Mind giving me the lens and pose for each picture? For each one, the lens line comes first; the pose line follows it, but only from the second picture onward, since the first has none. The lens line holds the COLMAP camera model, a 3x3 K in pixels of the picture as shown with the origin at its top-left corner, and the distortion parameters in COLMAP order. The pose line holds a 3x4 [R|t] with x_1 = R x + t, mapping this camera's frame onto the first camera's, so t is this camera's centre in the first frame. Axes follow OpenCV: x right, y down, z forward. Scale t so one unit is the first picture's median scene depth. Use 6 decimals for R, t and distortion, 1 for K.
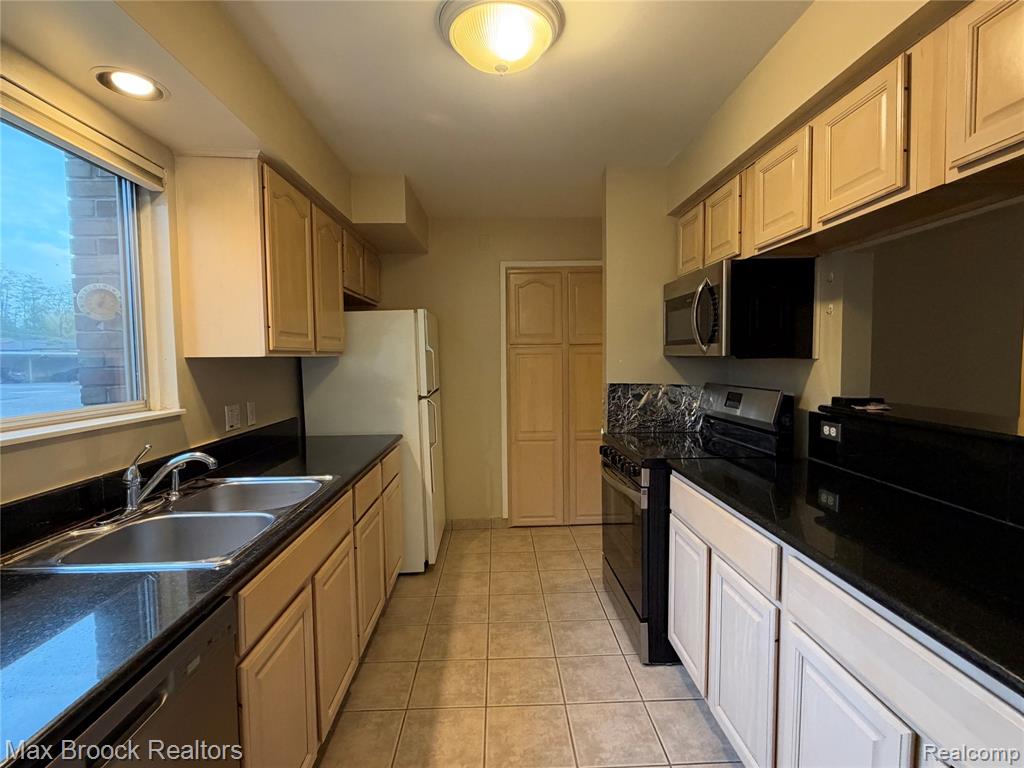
lens RADIAL K [[497.5, 0, 511.4], [0, 497.5, 388.6], [0, 0, 1]] dist [-0.005730, 0.000114]
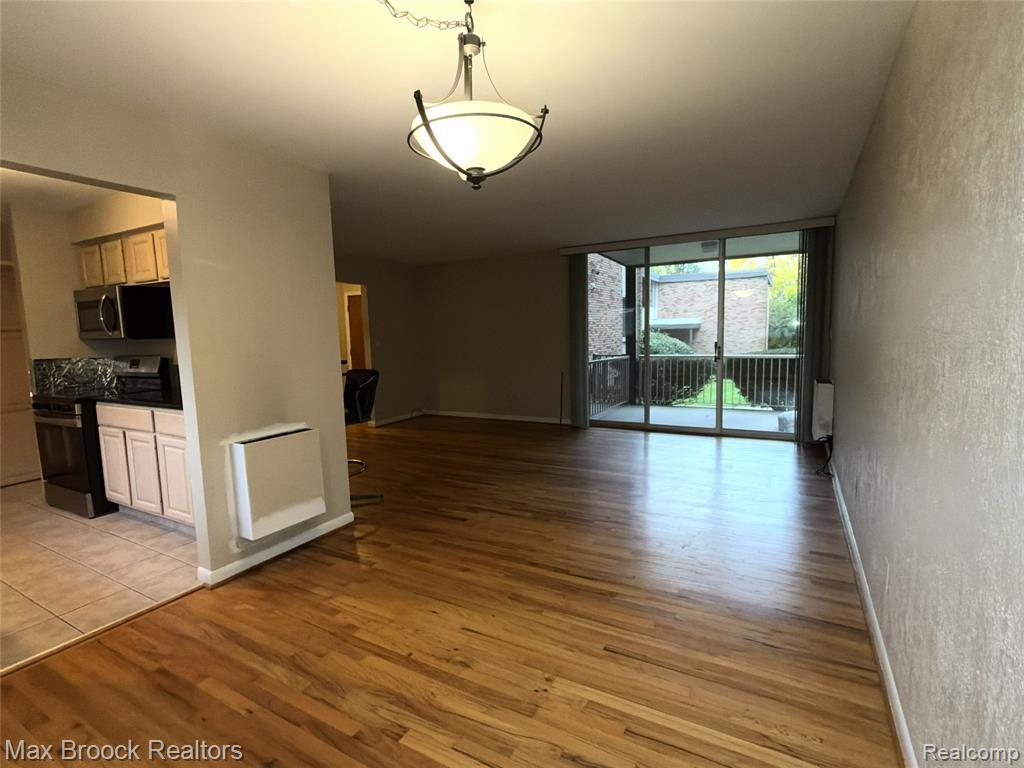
lens RADIAL K [[497.5, 0, 511.4], [0, 497.5, 388.6], [0, 0, 1]] dist [-0.005730, 0.000114]
pose [[0.516193, -0.098657, 0.850771, -0.367552], [0.074761, 0.994742, 0.069992, 0.090608], [-0.853203, 0.027475, 0.520855, -1.056944]]
